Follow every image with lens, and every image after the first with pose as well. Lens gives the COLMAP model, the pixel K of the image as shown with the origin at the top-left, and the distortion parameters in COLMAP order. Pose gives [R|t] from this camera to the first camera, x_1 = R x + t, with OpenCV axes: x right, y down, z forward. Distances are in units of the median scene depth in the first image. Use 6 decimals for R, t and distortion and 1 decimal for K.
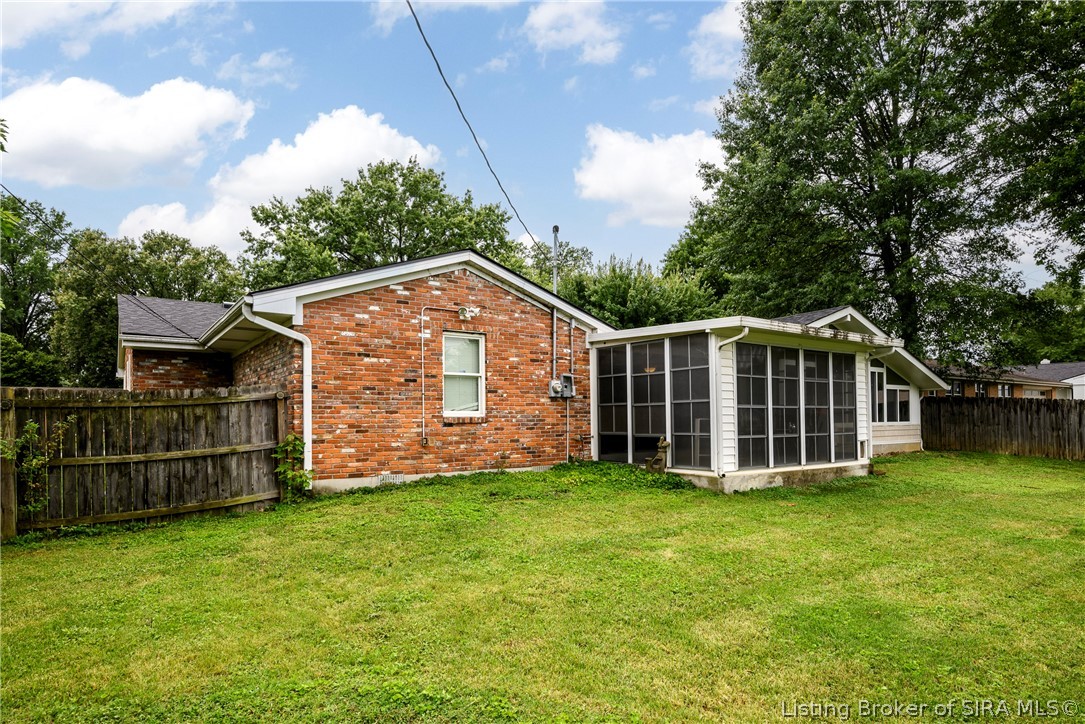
lens RADIAL K [[575.8, 0, 513.4], [0, 575.8, 414.3], [0, 0, 1]] dist [-0.000463, 0.000744]
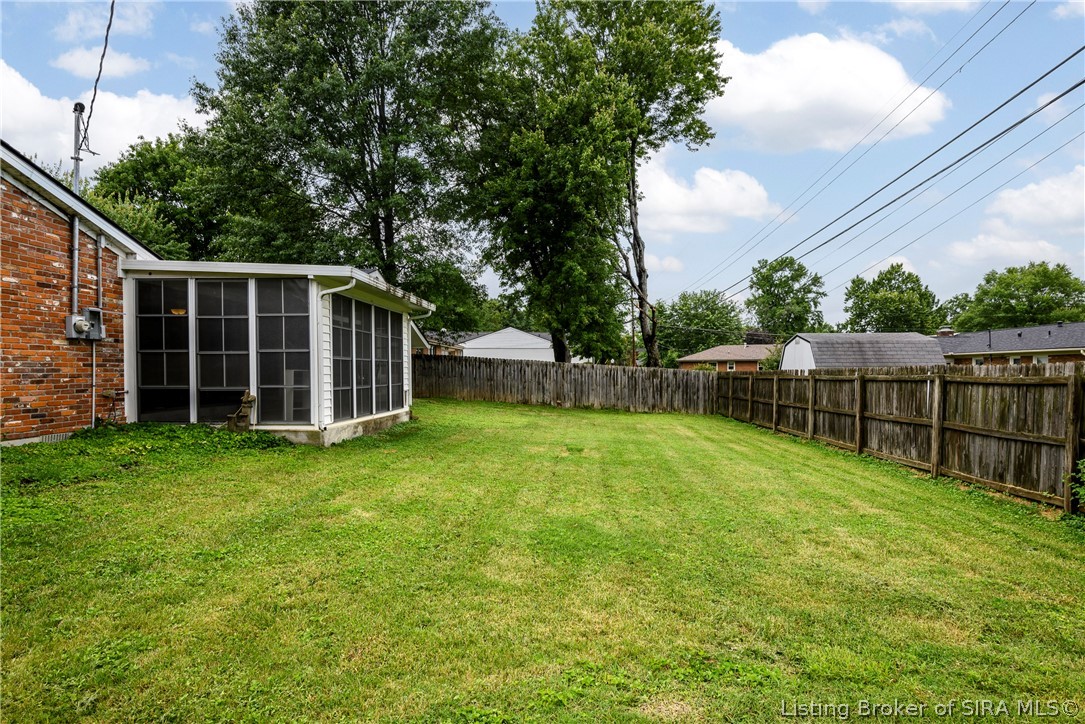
lens RADIAL K [[575.8, 0, 542.1], [0, 575.8, 378.3], [0, 0, 1]] dist [-0.000463, 0.000744]
pose [[0.634376, -0.003012, 0.773019, -0.120790], [-0.013393, 0.999800, 0.014886, 0.001503], [-0.772909, -0.019796, 0.634208, 0.081987]]
